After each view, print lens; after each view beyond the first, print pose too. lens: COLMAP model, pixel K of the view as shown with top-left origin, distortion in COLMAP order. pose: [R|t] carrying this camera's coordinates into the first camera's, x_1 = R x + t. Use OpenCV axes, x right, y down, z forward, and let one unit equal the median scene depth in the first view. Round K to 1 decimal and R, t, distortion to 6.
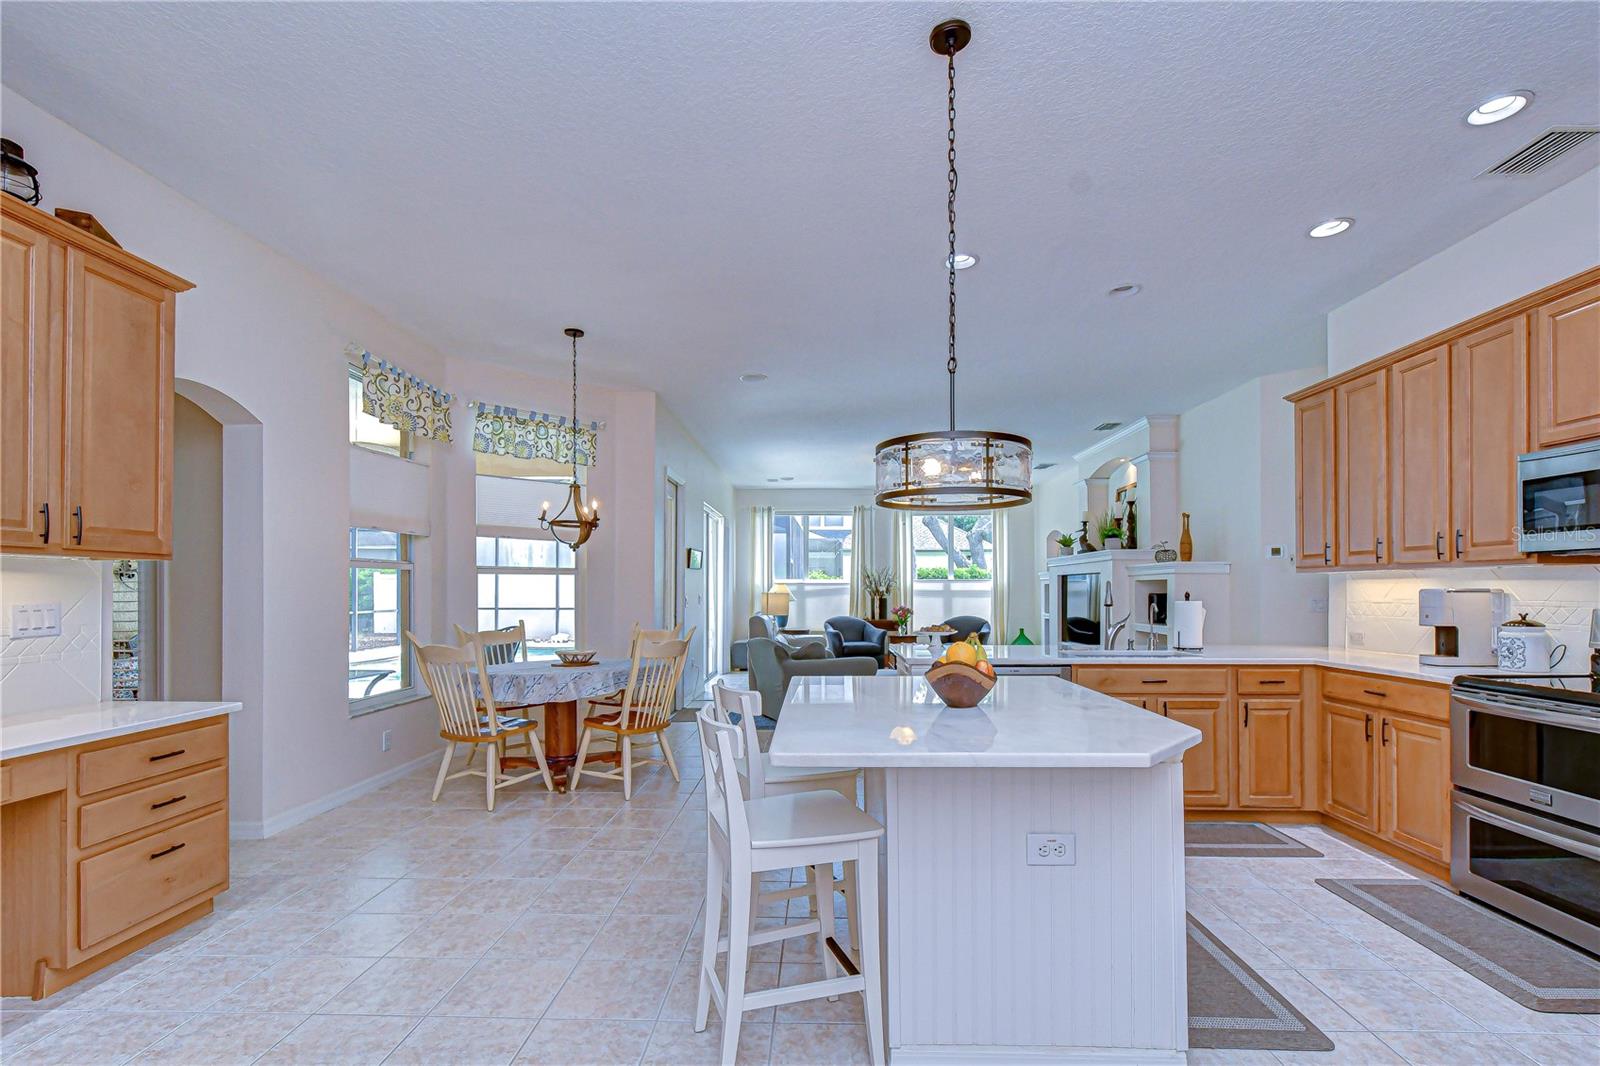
lens RADIAL K [[747.2, 0, 849.6], [0, 747.2, 581.4], [0, 0, 1]] dist [-0.002167, -0.000663]
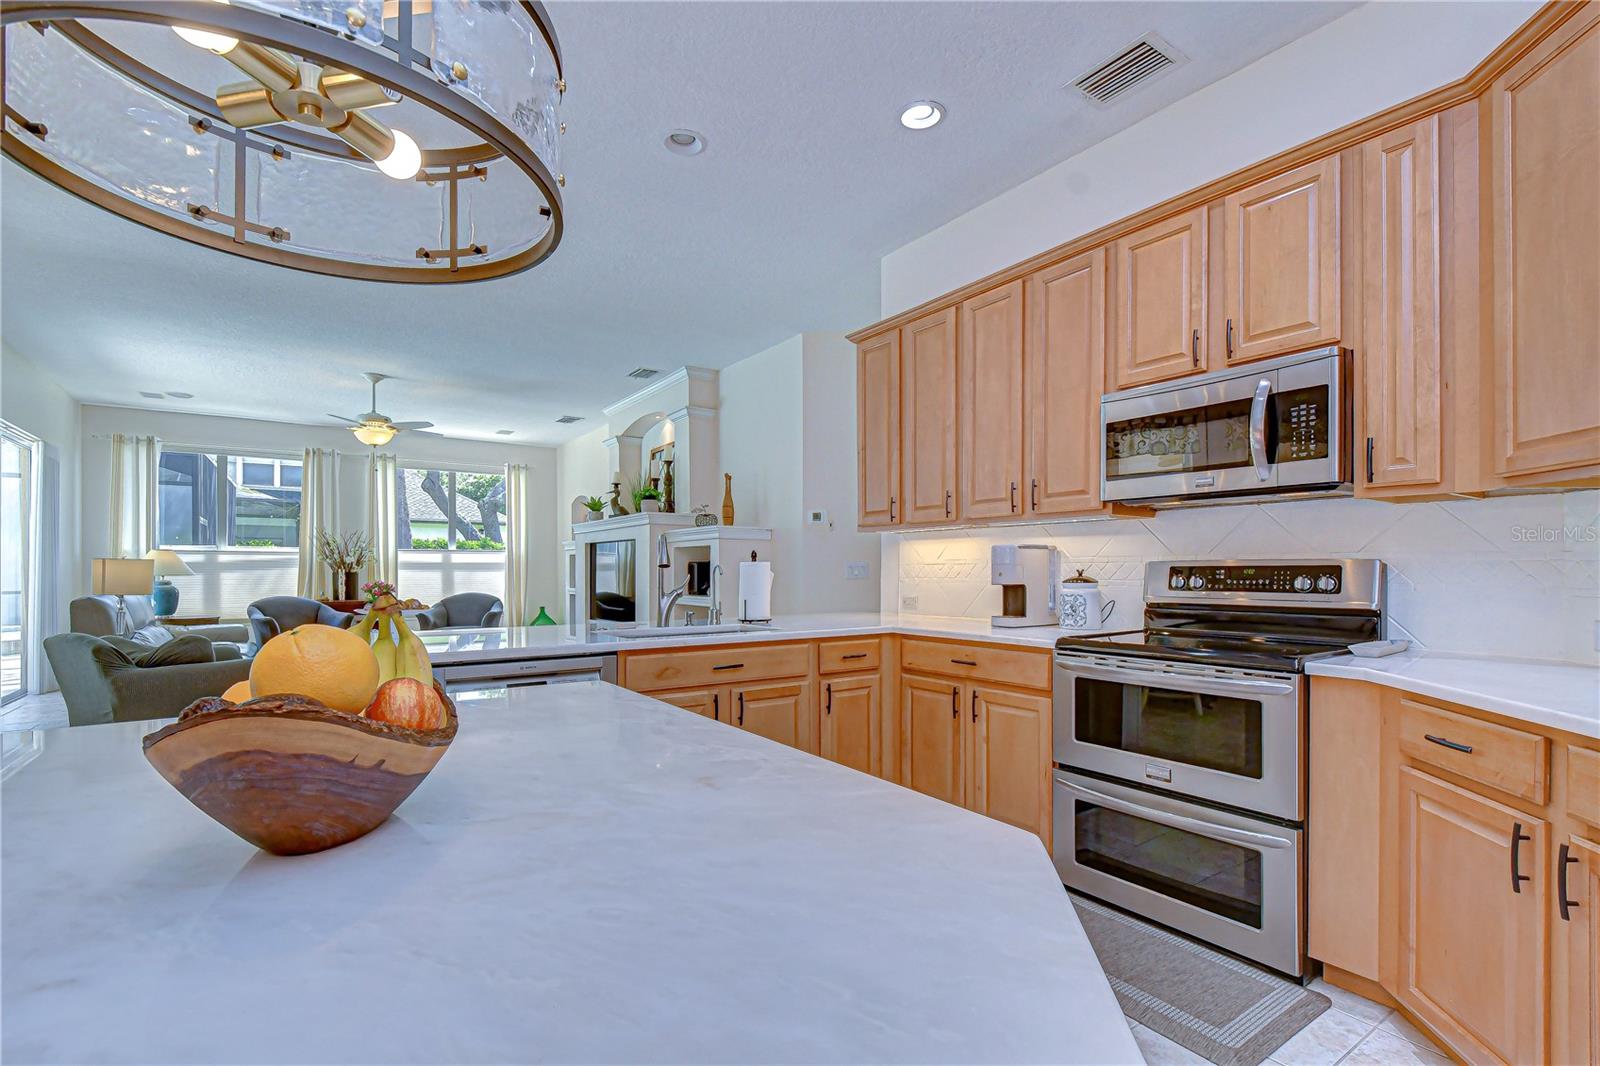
lens RADIAL K [[716.0, 0, 810.2], [0, 716.0, 569.5], [0, 0, 1]] dist [0.000321, -0.000045]
pose [[0.834203, -0.002513, 0.551452, 0.076463], [-0.003013, 0.999954, 0.009115, 0.027804], [-0.551450, -0.009265, 0.834157, 0.328343]]
